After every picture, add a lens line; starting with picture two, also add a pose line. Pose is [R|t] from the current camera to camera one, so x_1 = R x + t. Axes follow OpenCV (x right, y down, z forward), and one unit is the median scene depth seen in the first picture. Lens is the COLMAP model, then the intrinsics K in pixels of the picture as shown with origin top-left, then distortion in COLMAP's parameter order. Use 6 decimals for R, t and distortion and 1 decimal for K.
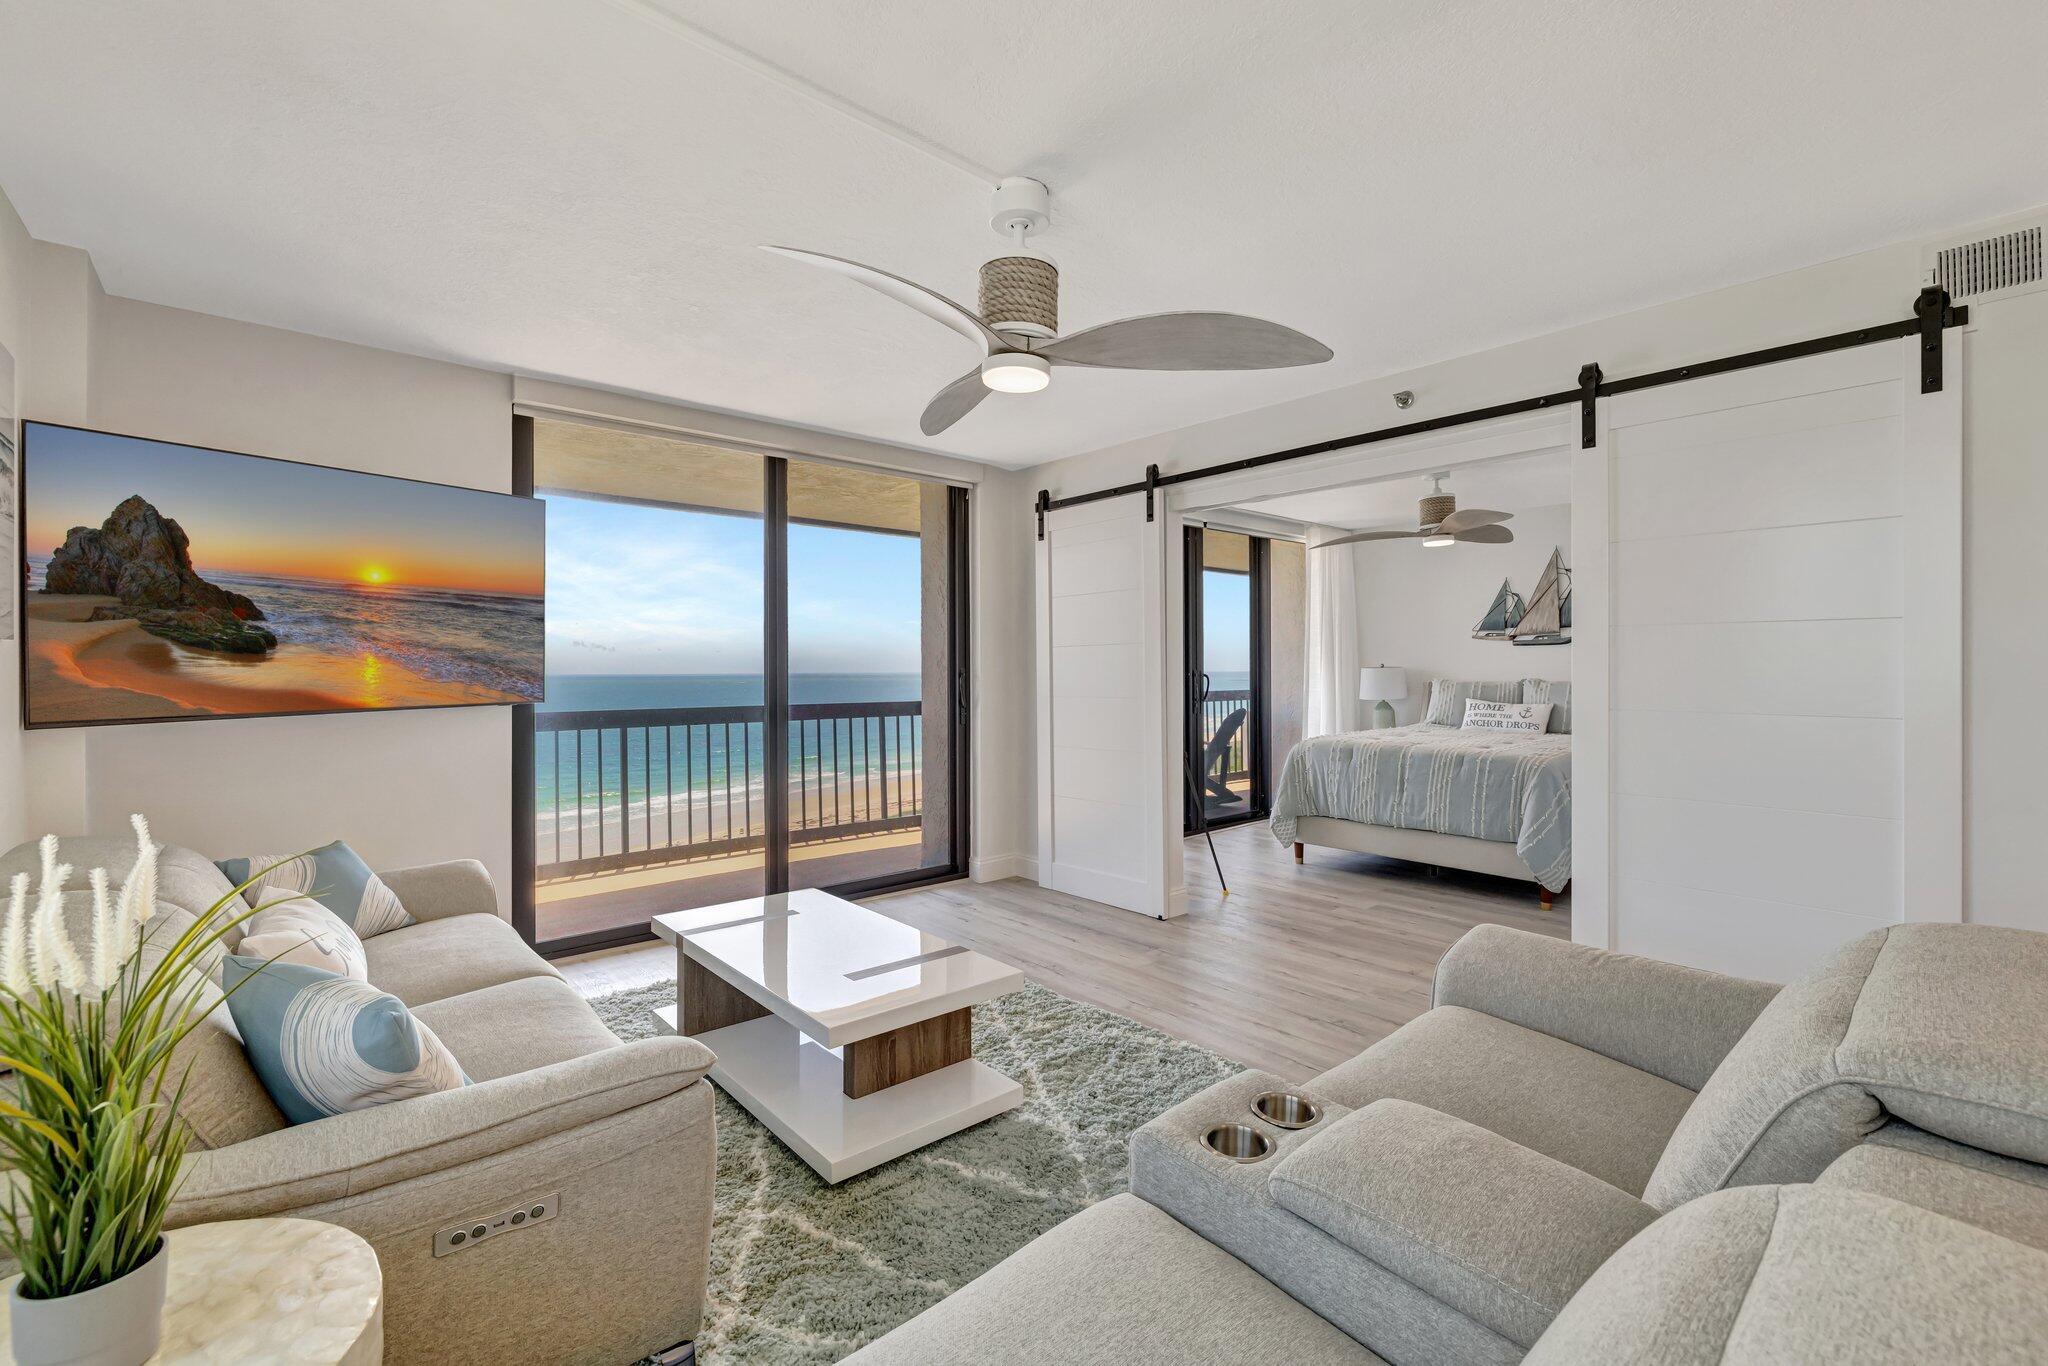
lens RADIAL K [[887.0, 0, 1022.9], [0, 887.0, 694.6], [0, 0, 1]] dist [-0.001190, 0.000006]
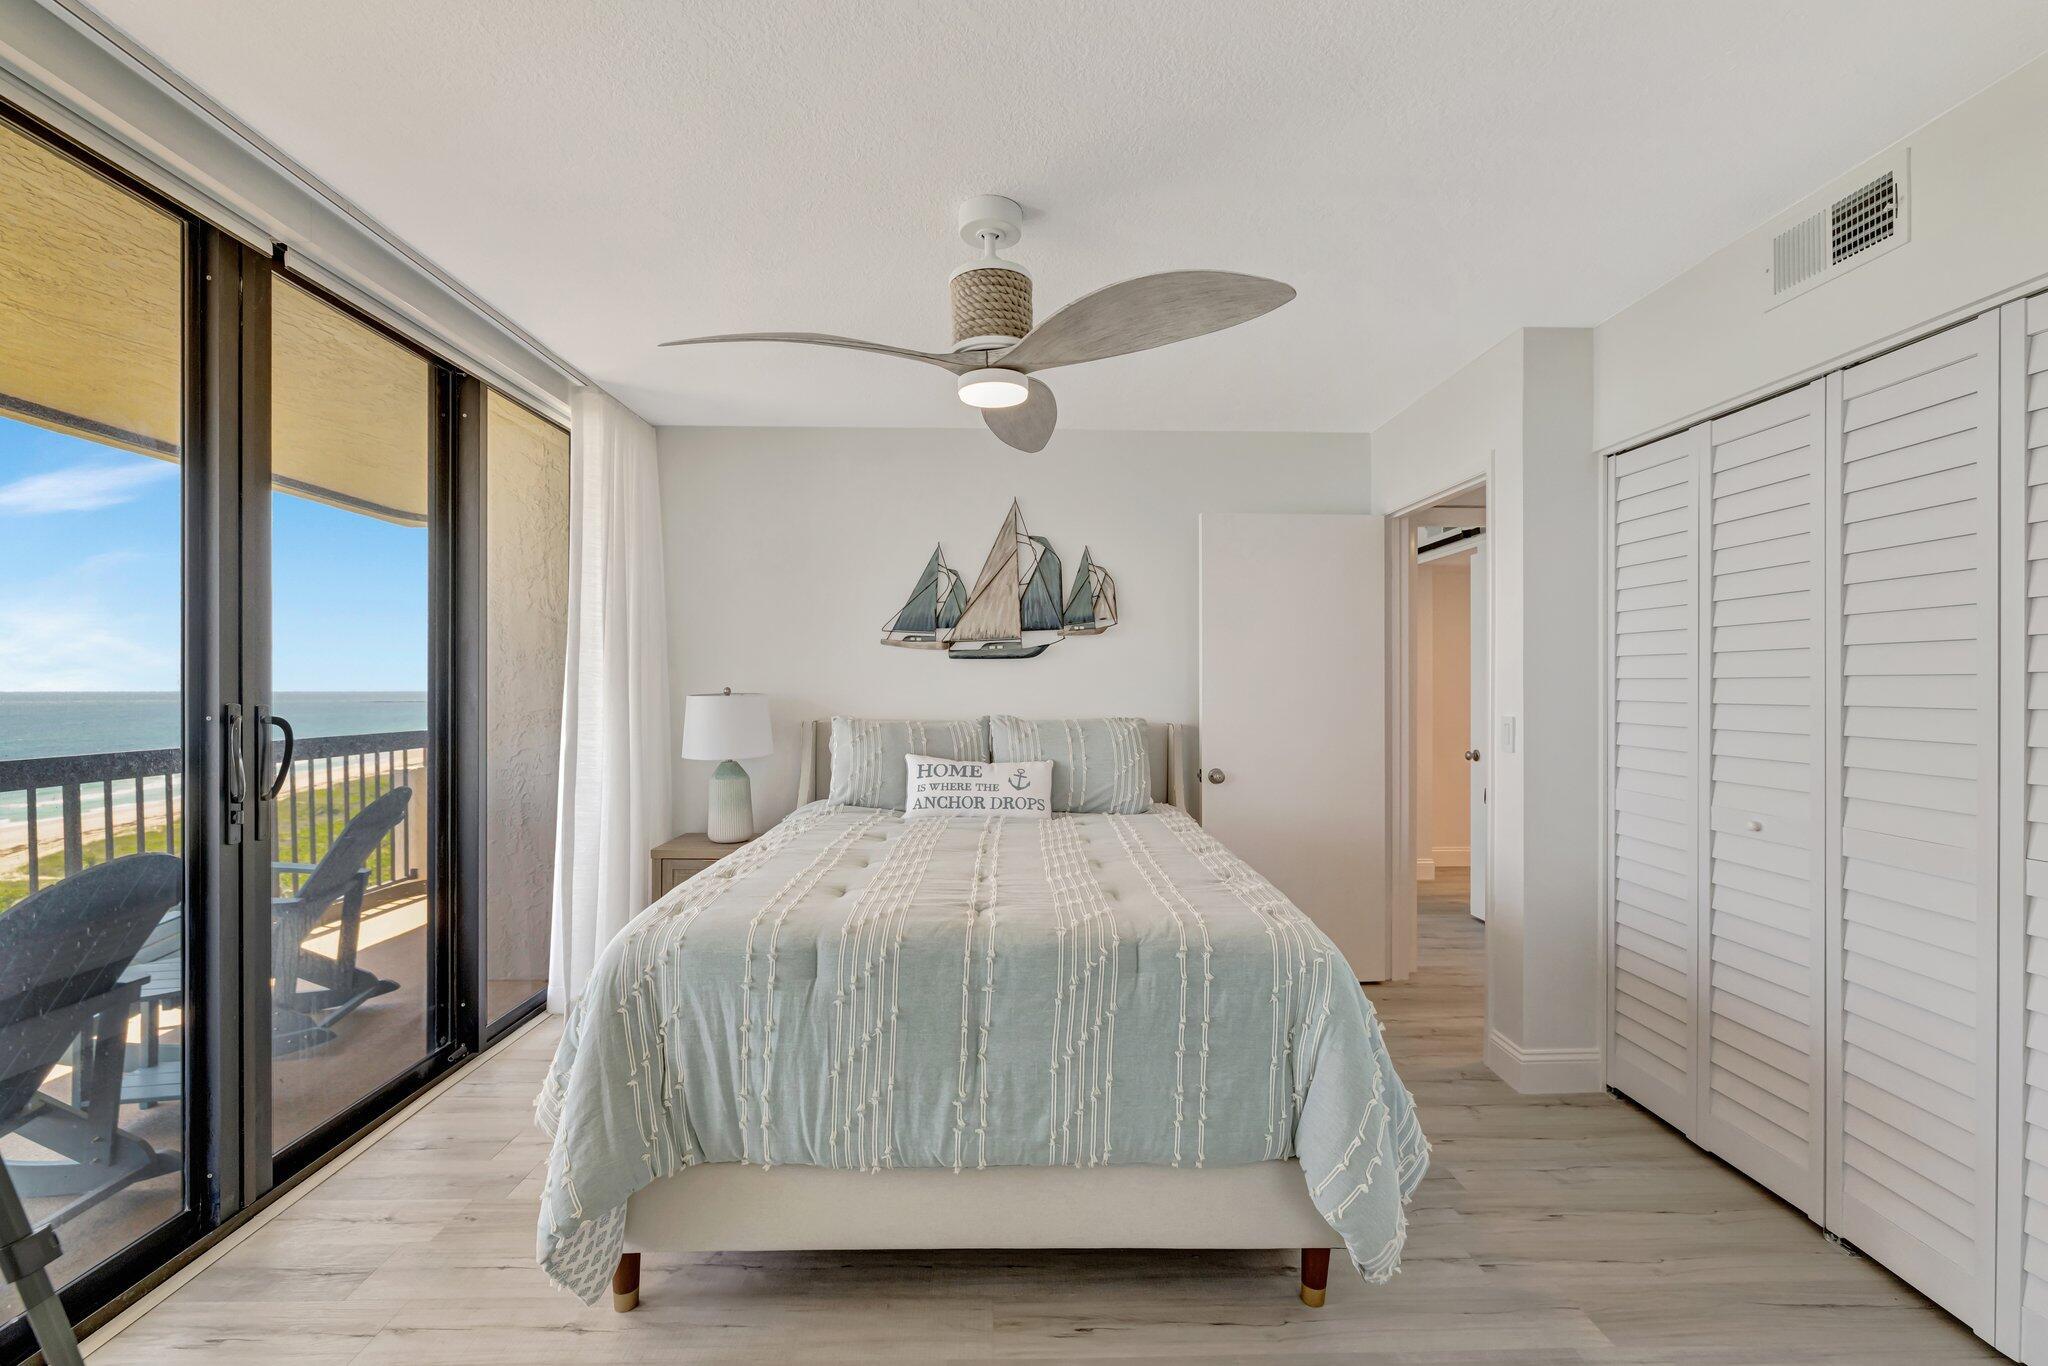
lens RADIAL K [[888.6, 0, 1019.4], [0, 888.6, 680.2], [0, 0, 1]] dist [-0.004912, 0.000491]
pose [[0.647840, 0.010596, 0.761703, 0.136544], [0.019621, 0.999339, -0.030589, -0.022217], [-0.761524, 0.034762, 0.647204, 0.591795]]
